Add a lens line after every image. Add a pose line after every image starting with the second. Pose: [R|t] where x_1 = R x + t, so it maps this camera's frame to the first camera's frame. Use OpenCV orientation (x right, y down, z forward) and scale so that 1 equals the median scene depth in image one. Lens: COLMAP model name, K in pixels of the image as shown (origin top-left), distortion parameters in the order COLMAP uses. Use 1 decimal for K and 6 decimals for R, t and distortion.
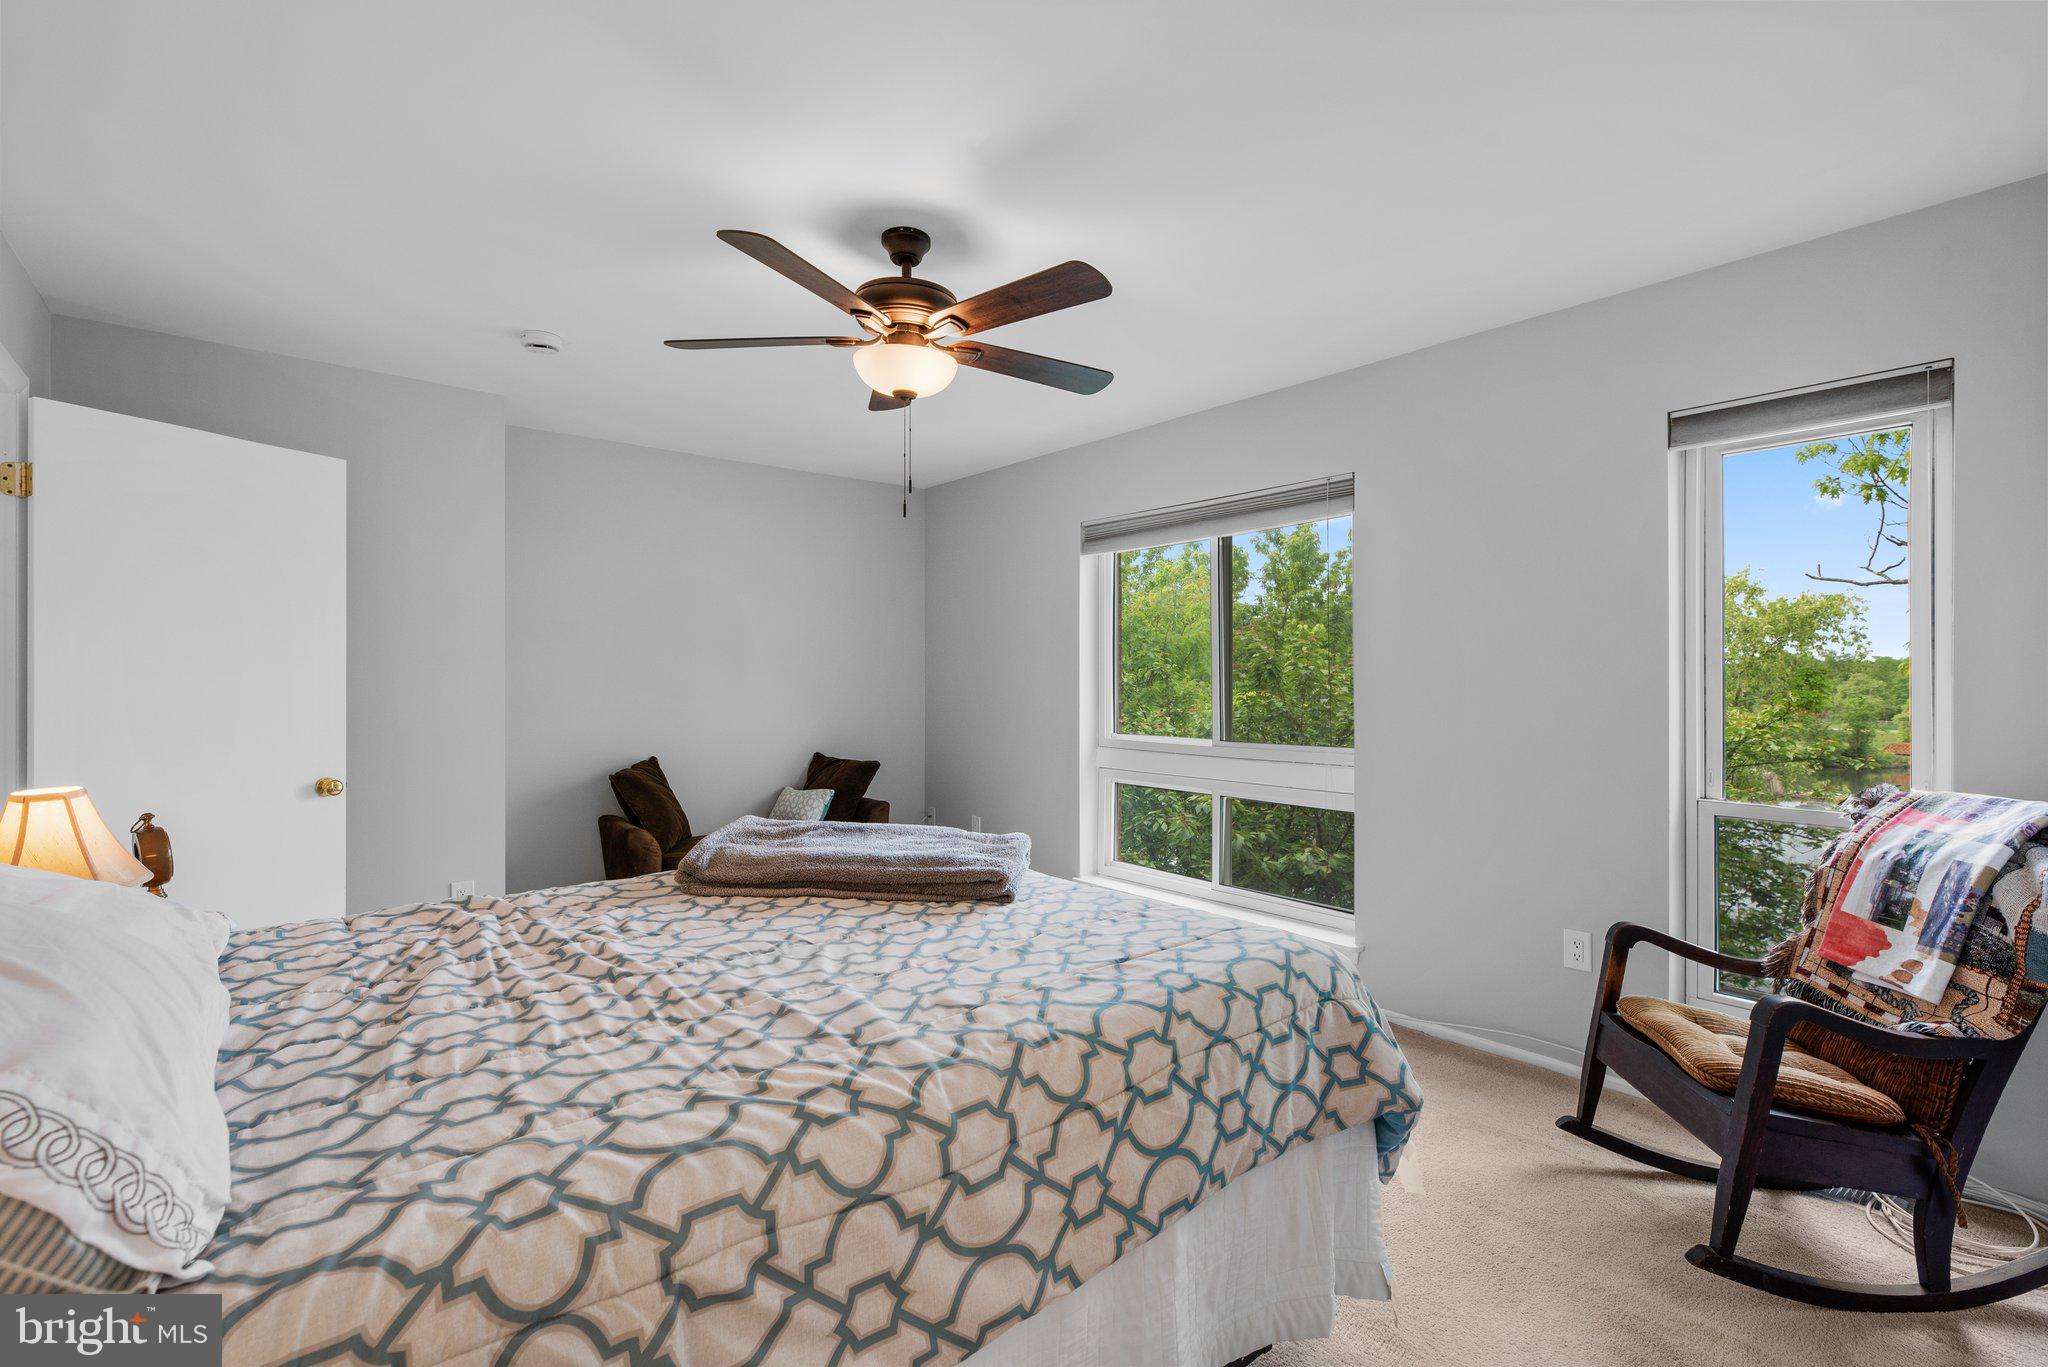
lens RADIAL K [[930.5, 0, 1019.6], [0, 930.5, 684.9], [0, 0, 1]] dist [0.002381, -0.001226]
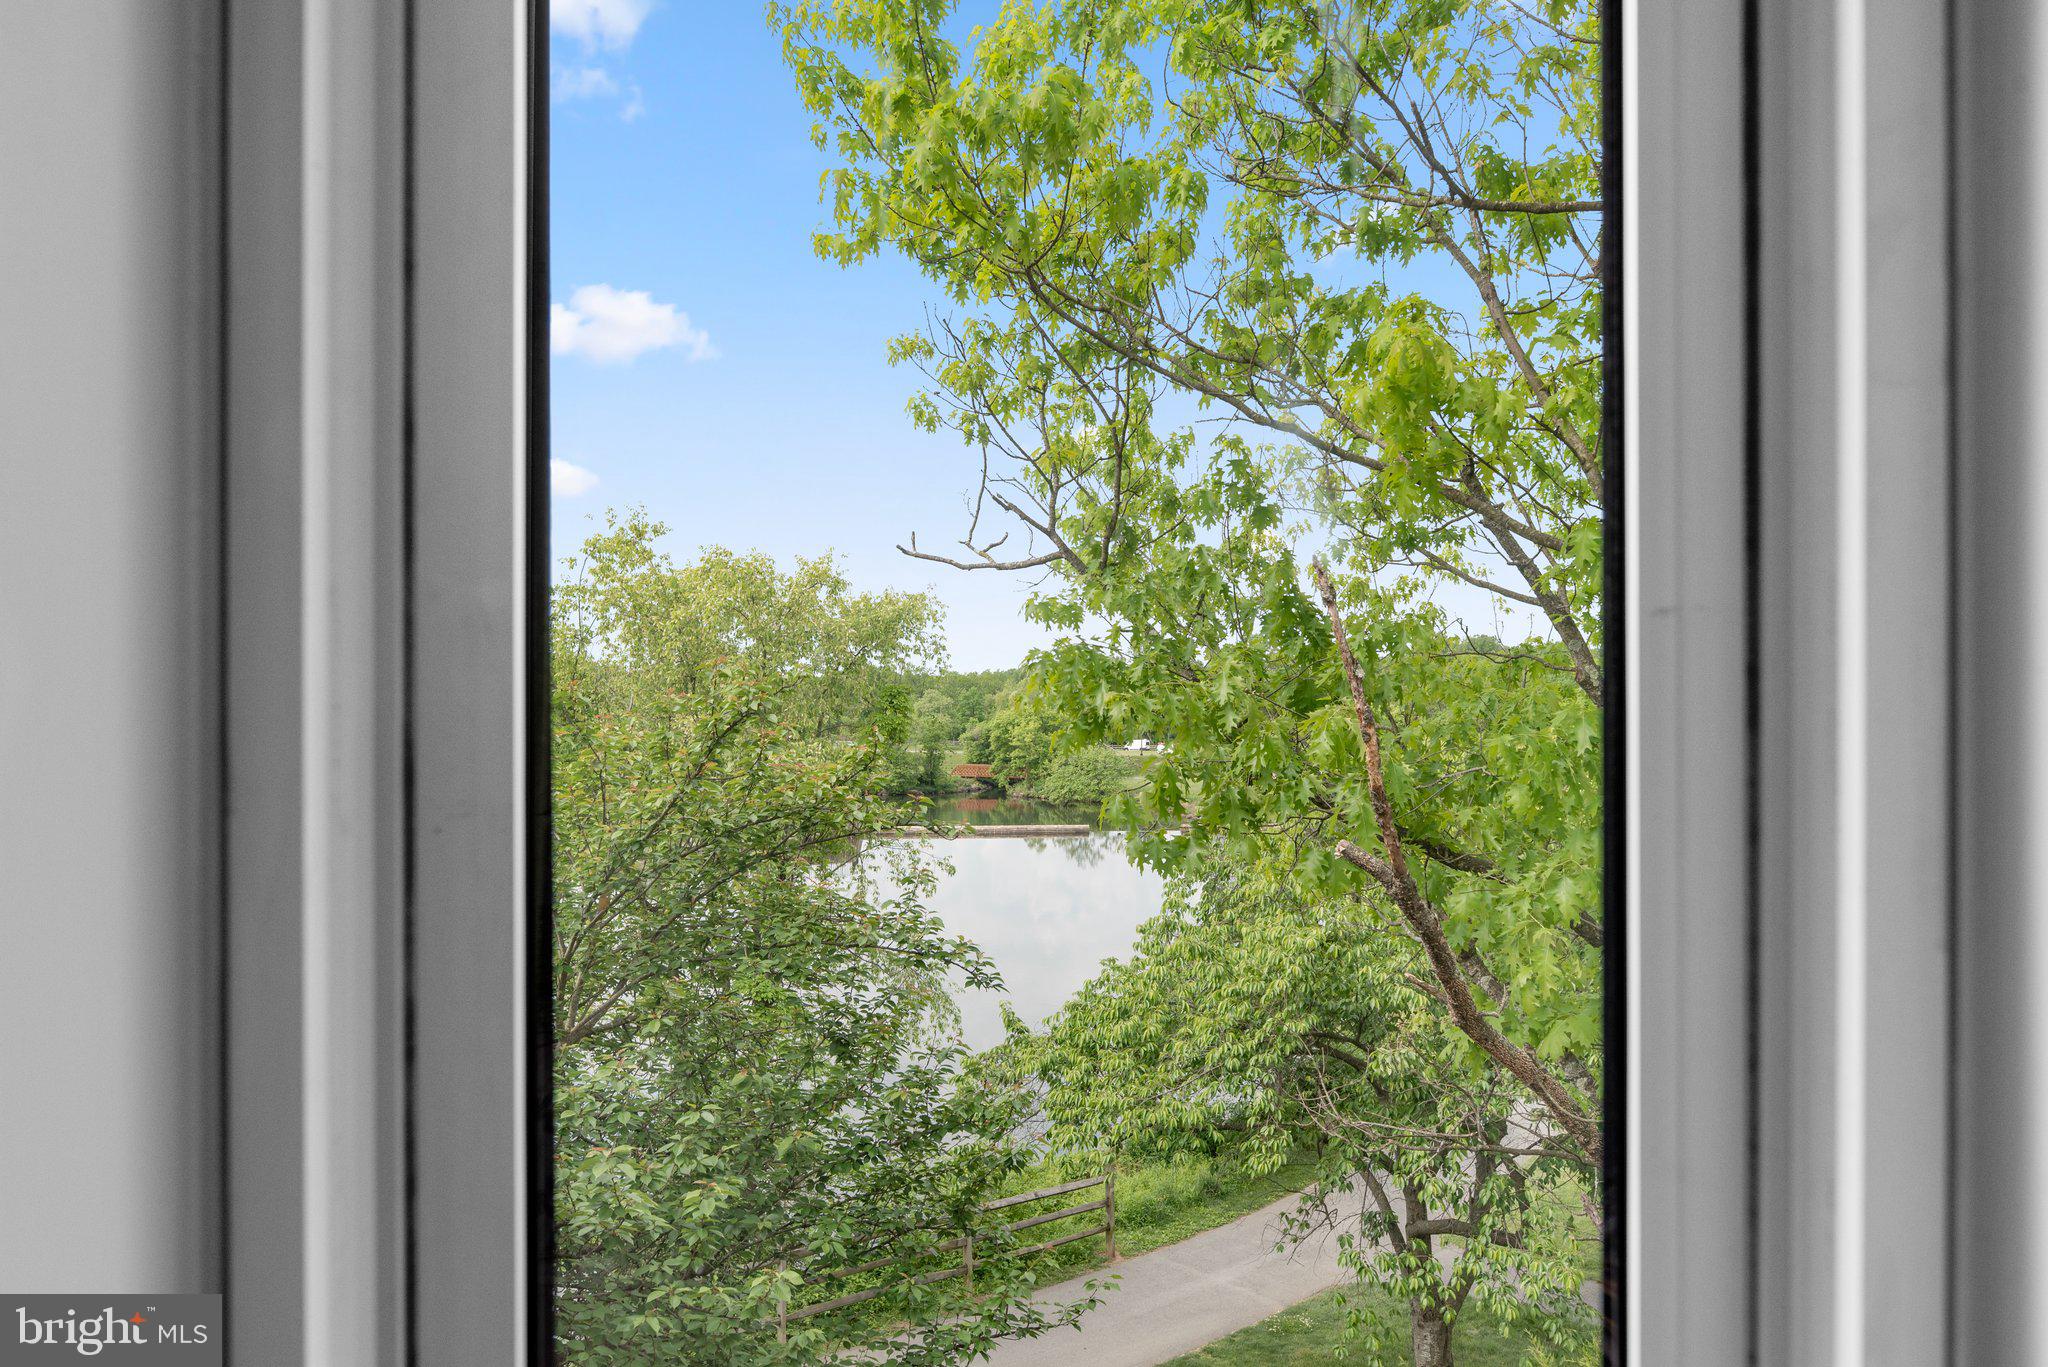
lens RADIAL K [[1388.5, 0, 1024.3], [0, 1388.5, 690.8], [0, 0, 1]] dist [0.000293, 0.000012]
pose [[0.696595, 0.003337, 0.717457, 0.082332], [0.003119, 0.999966, -0.007679, -0.004604], [-0.717458, 0.007587, 0.696560, 0.101773]]
